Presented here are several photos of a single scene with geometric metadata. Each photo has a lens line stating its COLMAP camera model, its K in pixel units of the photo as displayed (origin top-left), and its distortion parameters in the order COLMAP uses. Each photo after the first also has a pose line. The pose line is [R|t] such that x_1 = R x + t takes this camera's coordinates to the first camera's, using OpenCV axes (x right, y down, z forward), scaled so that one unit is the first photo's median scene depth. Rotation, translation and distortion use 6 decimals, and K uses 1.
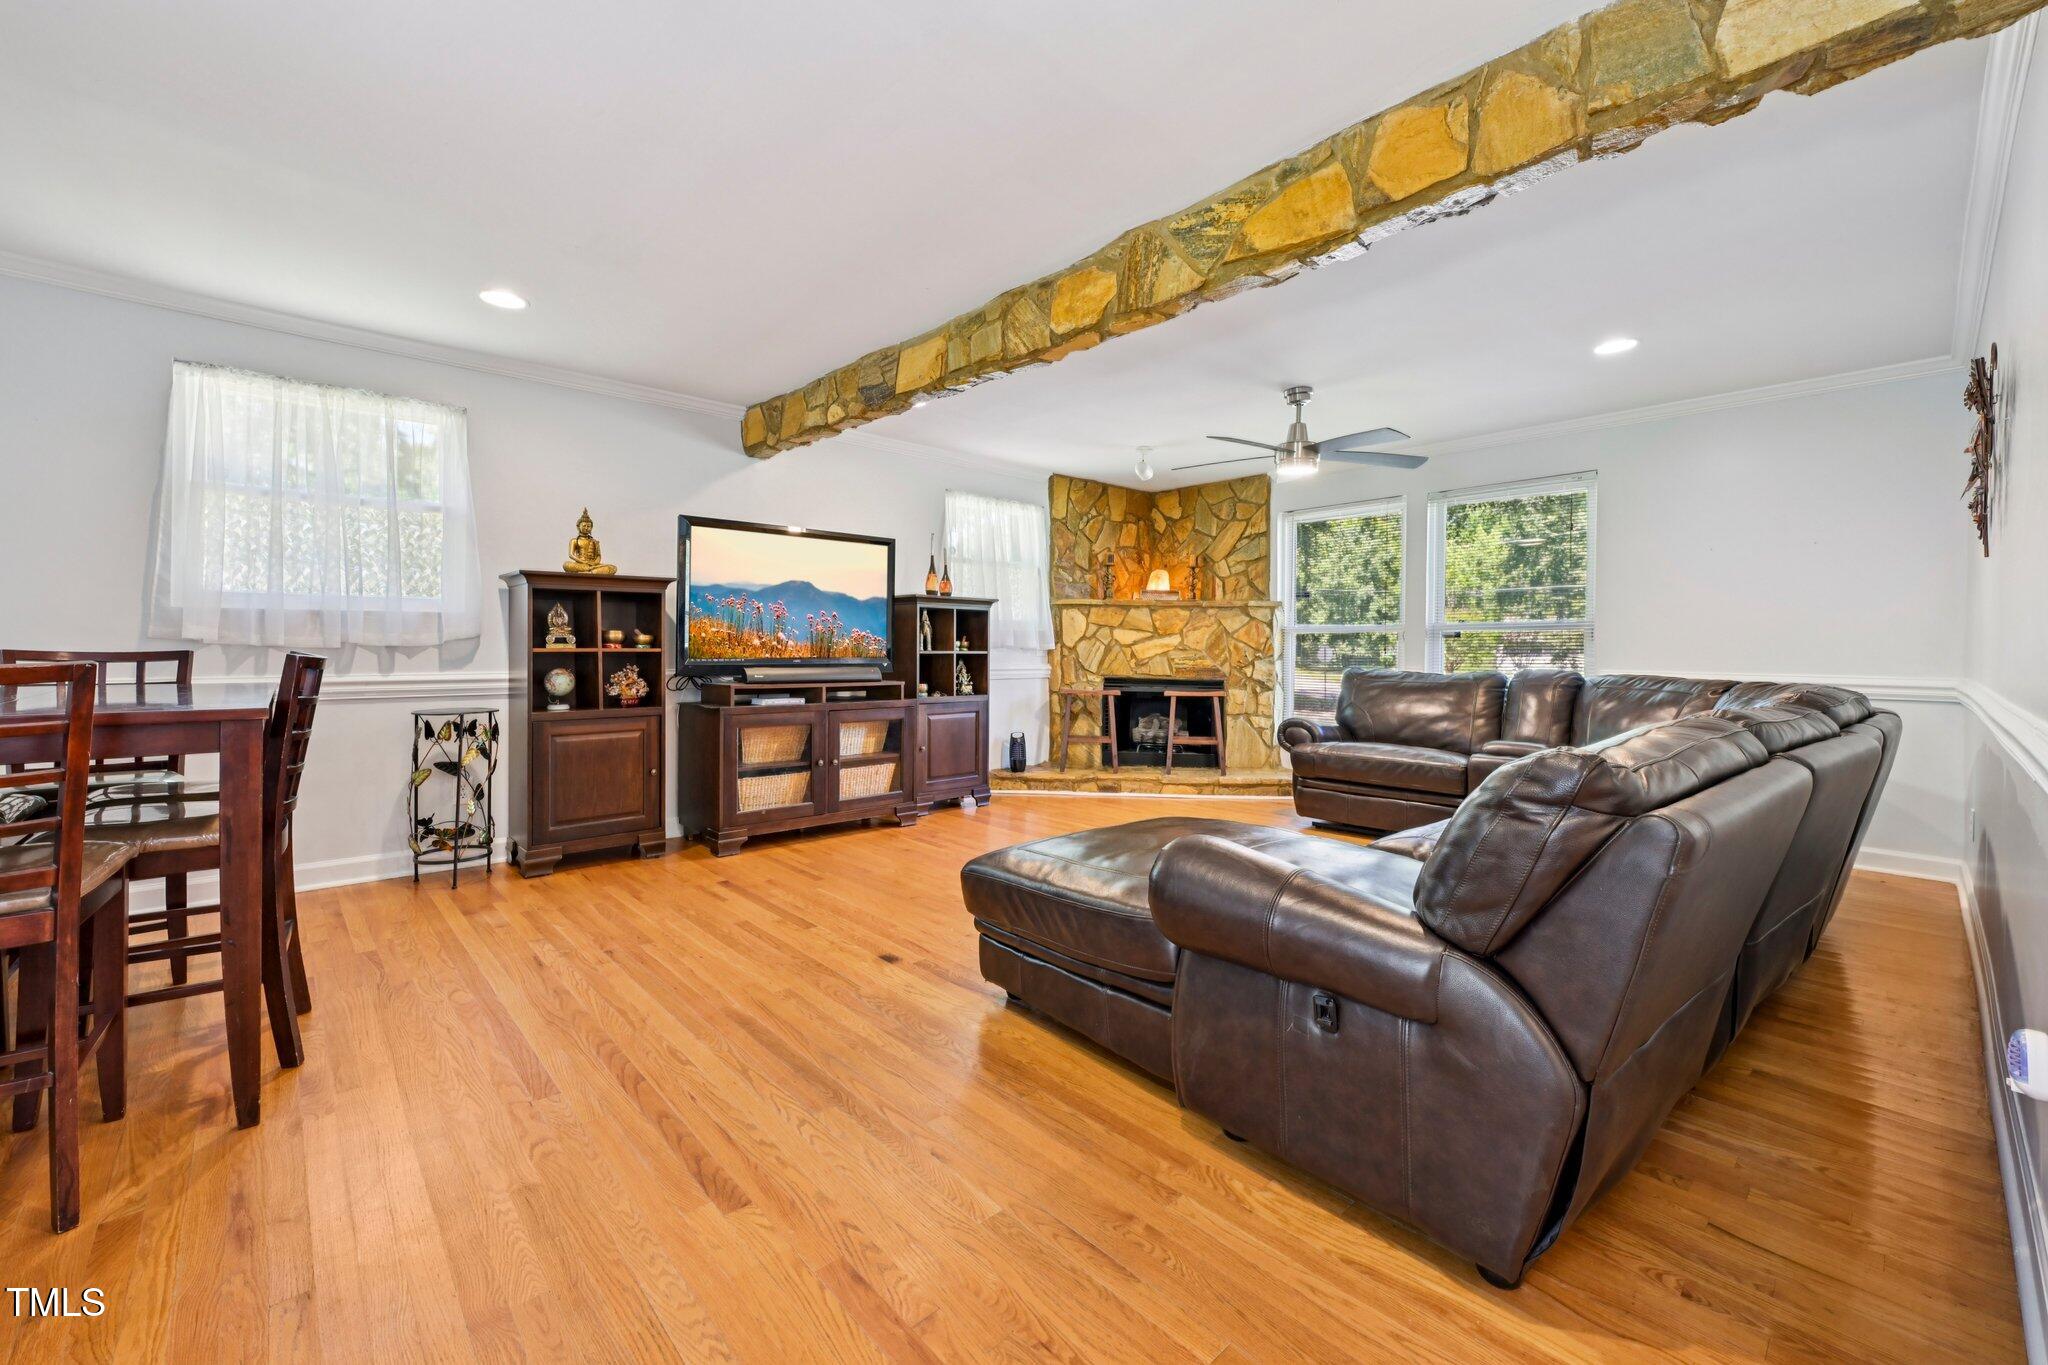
lens RADIAL K [[824.1, 0, 1002.1], [0, 824.1, 654.2], [0, 0, 1]] dist [-0.001732, 0.000630]
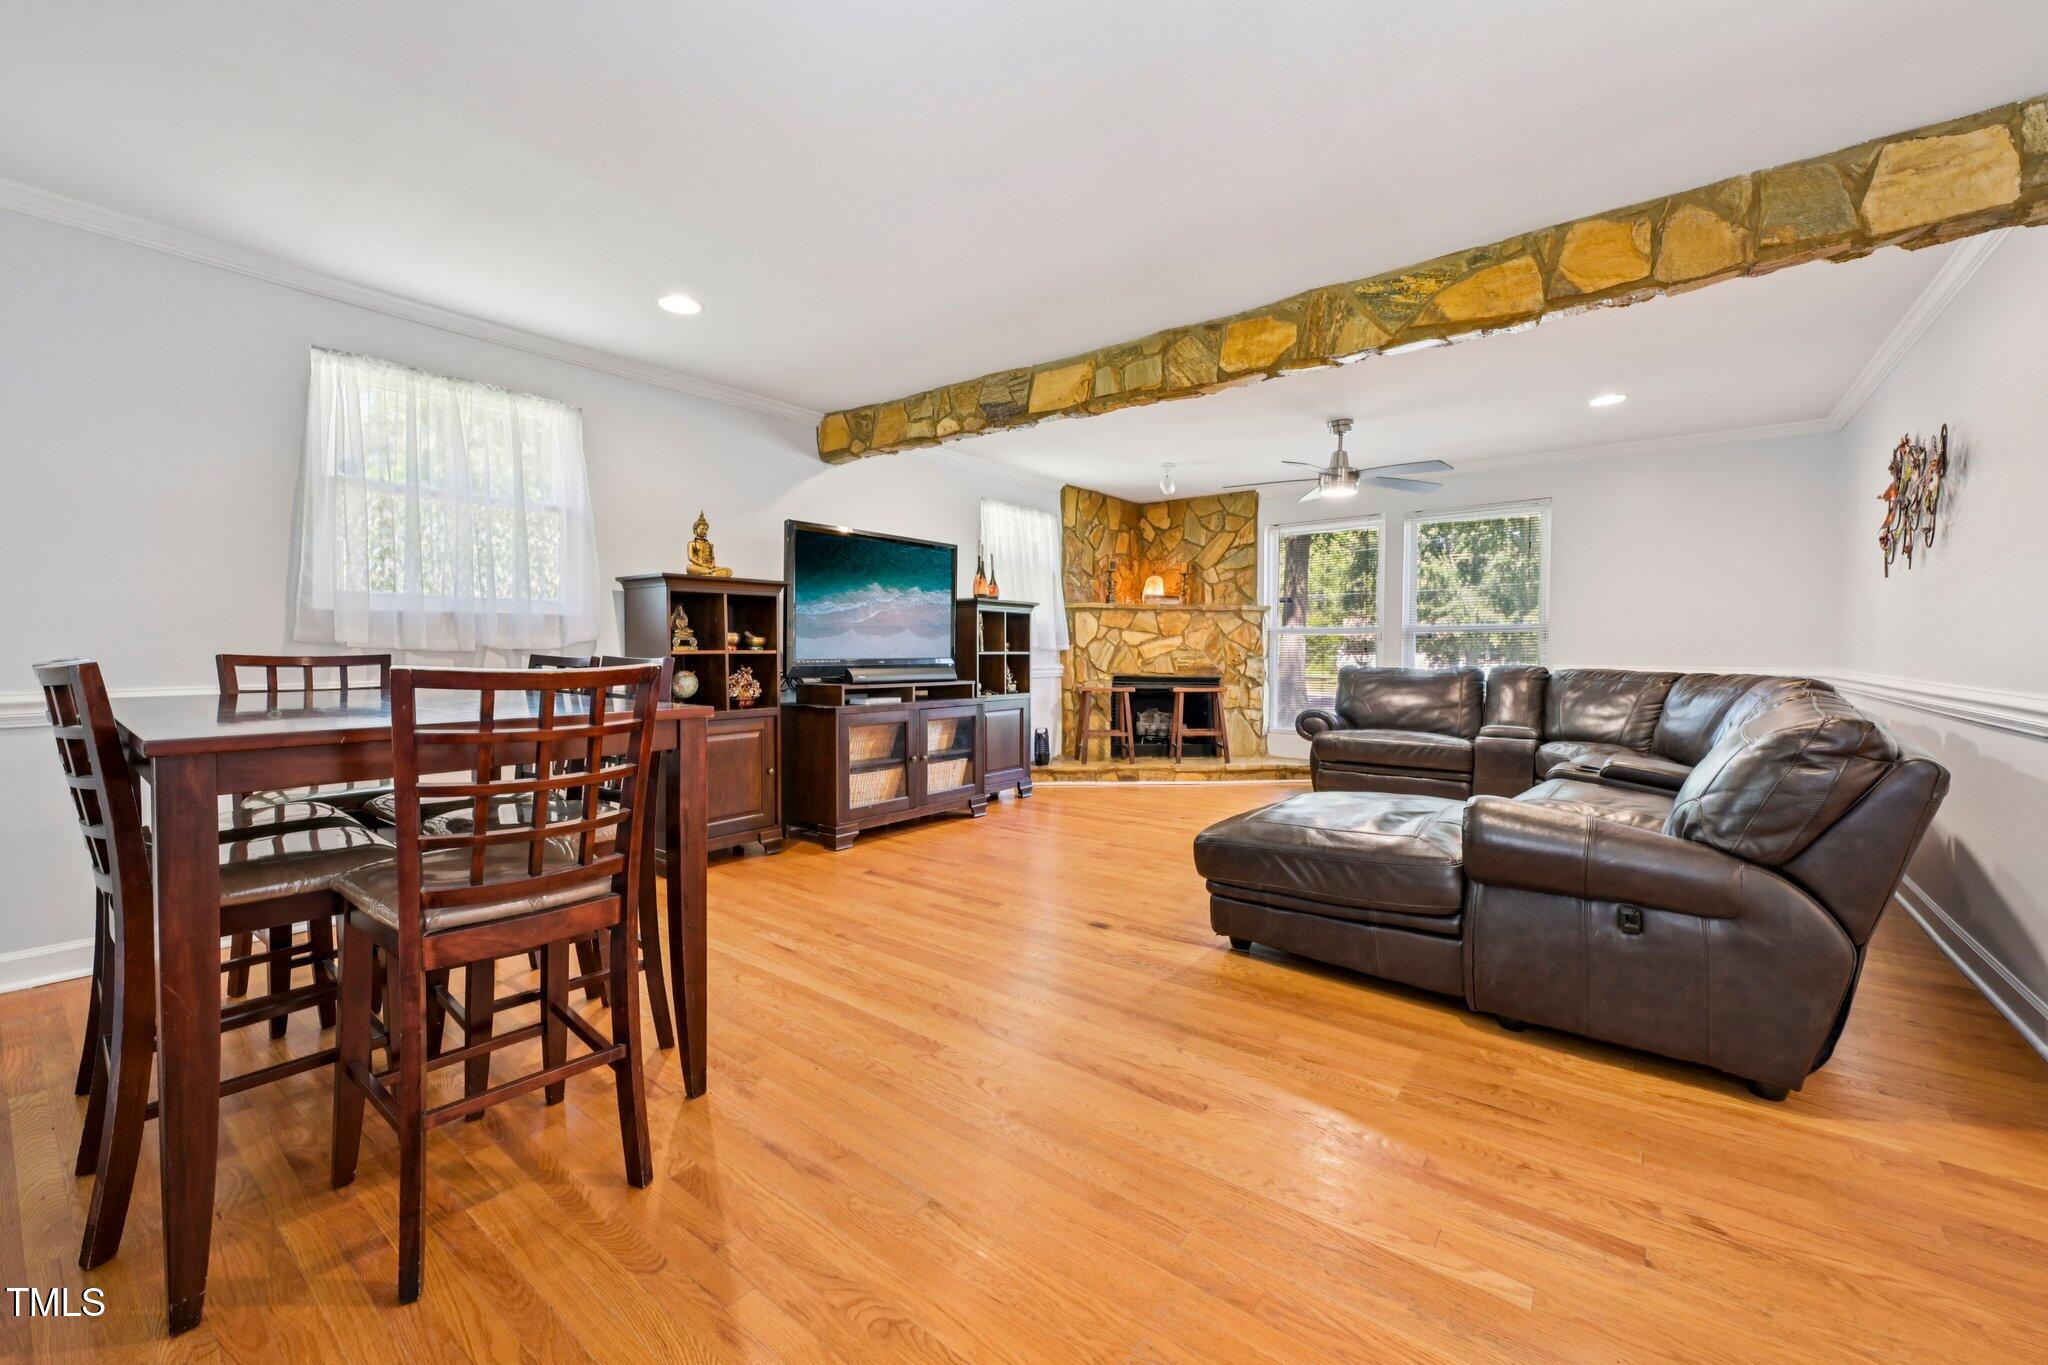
lens RADIAL K [[824.1, 0, 990.0], [0, 824.1, 669.3], [0, 0, 1]] dist [-0.001732, 0.000630]
pose [[0.986110, -0.008006, 0.165899, -0.368883], [0.005154, 0.999832, 0.017618, -0.000160], [-0.166012, -0.016519, 0.985985, -0.060236]]
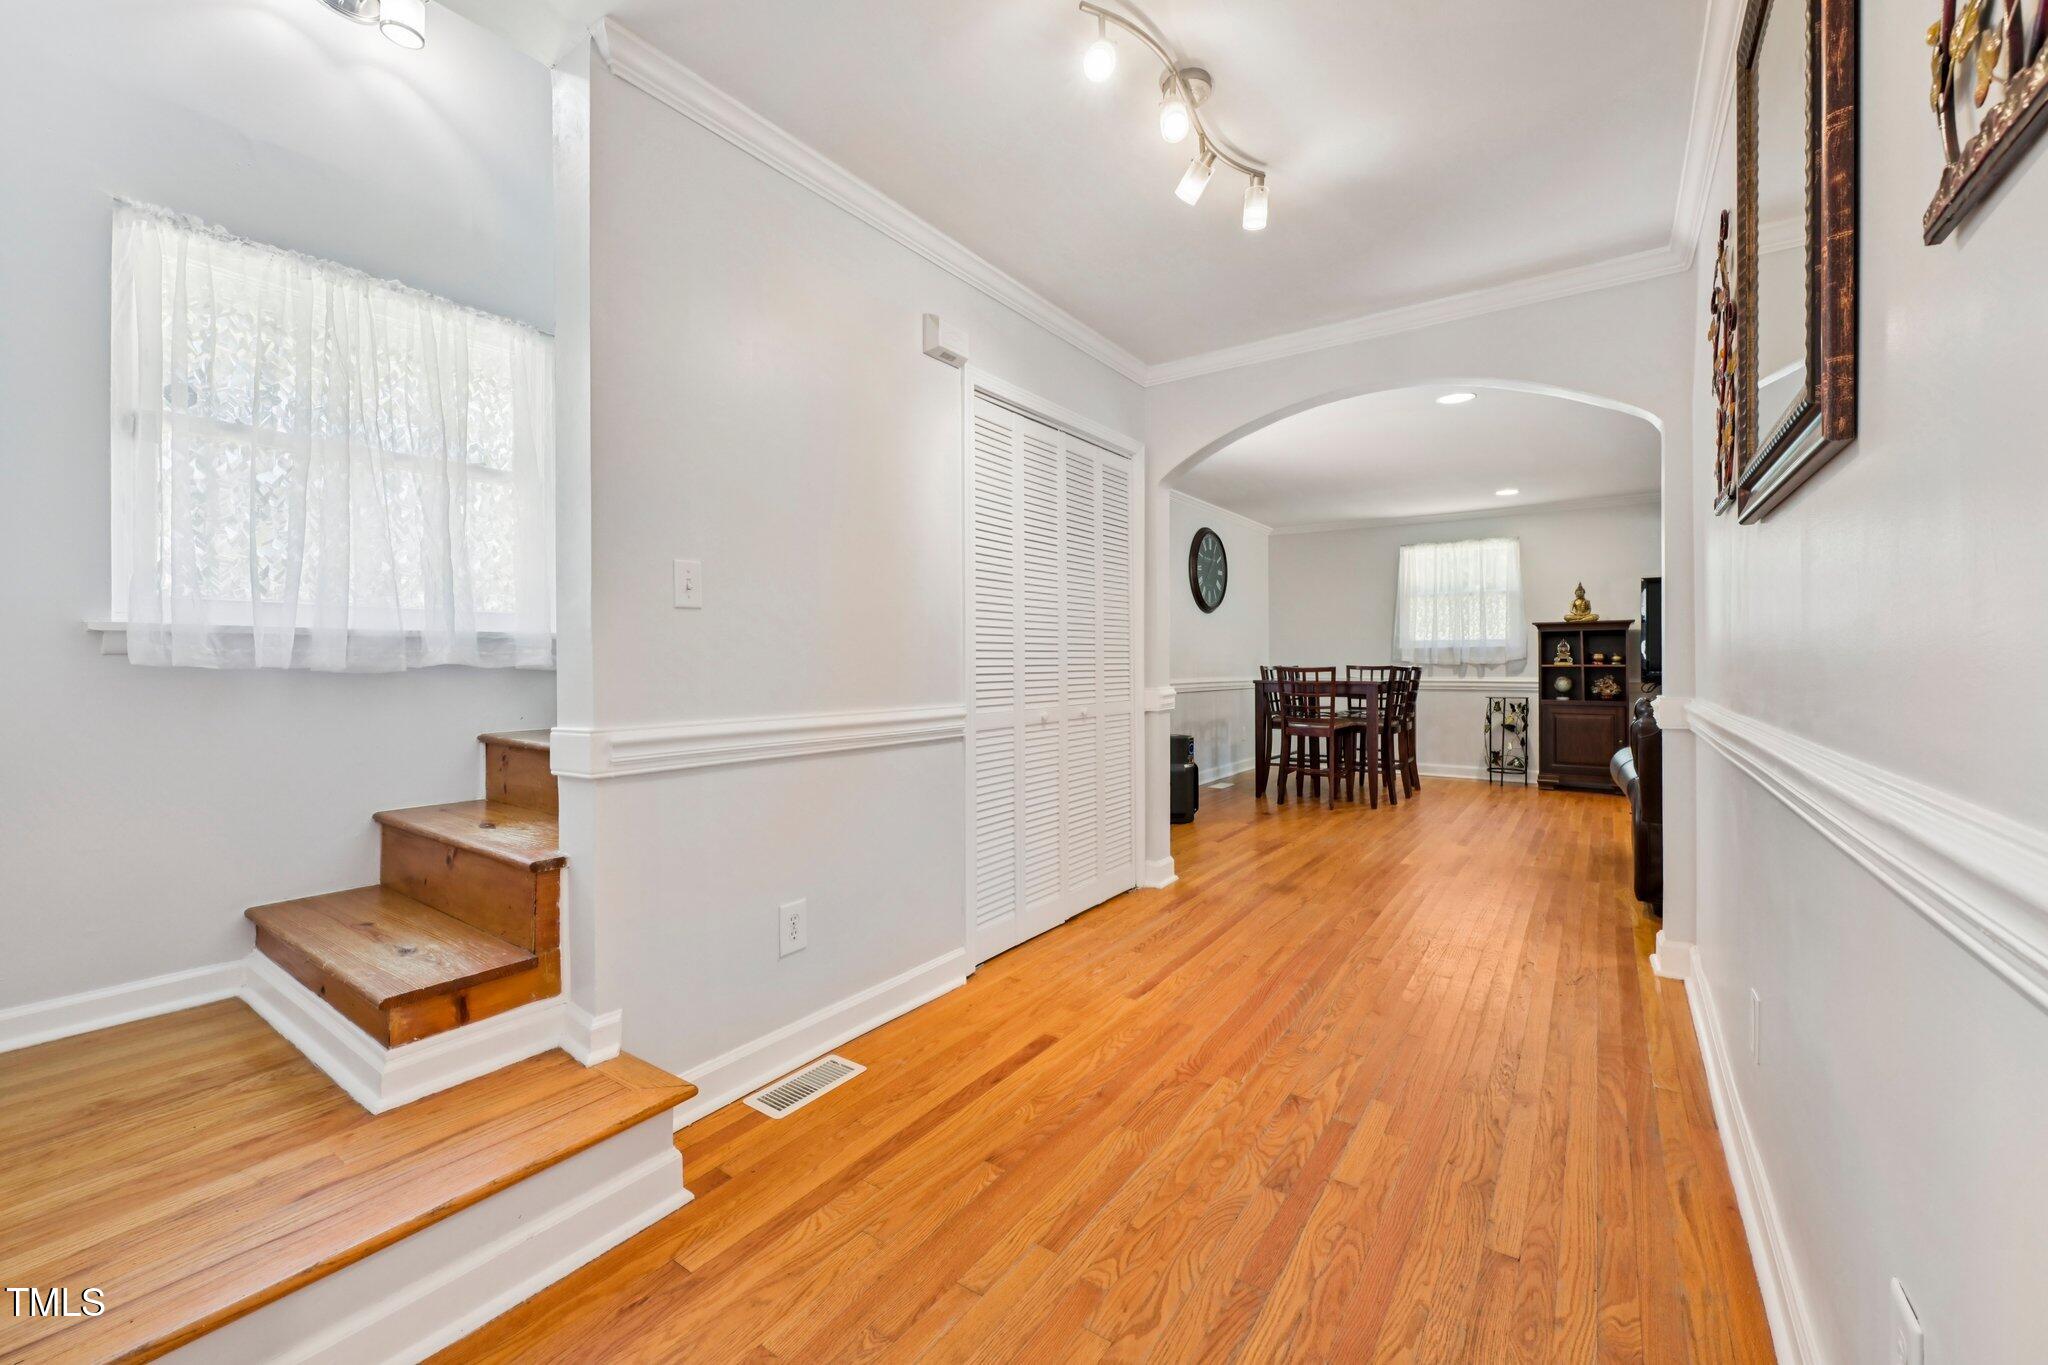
lens RADIAL K [[824.1, 0, 1020.7], [0, 824.1, 665.8], [0, 0, 1]] dist [-0.001732, 0.000630]
pose [[0.224137, -0.003329, -0.974552, 0.999625], [-0.003507, 0.999985, -0.004222, 0.007155], [0.974551, 0.004364, 0.224122, -0.565844]]
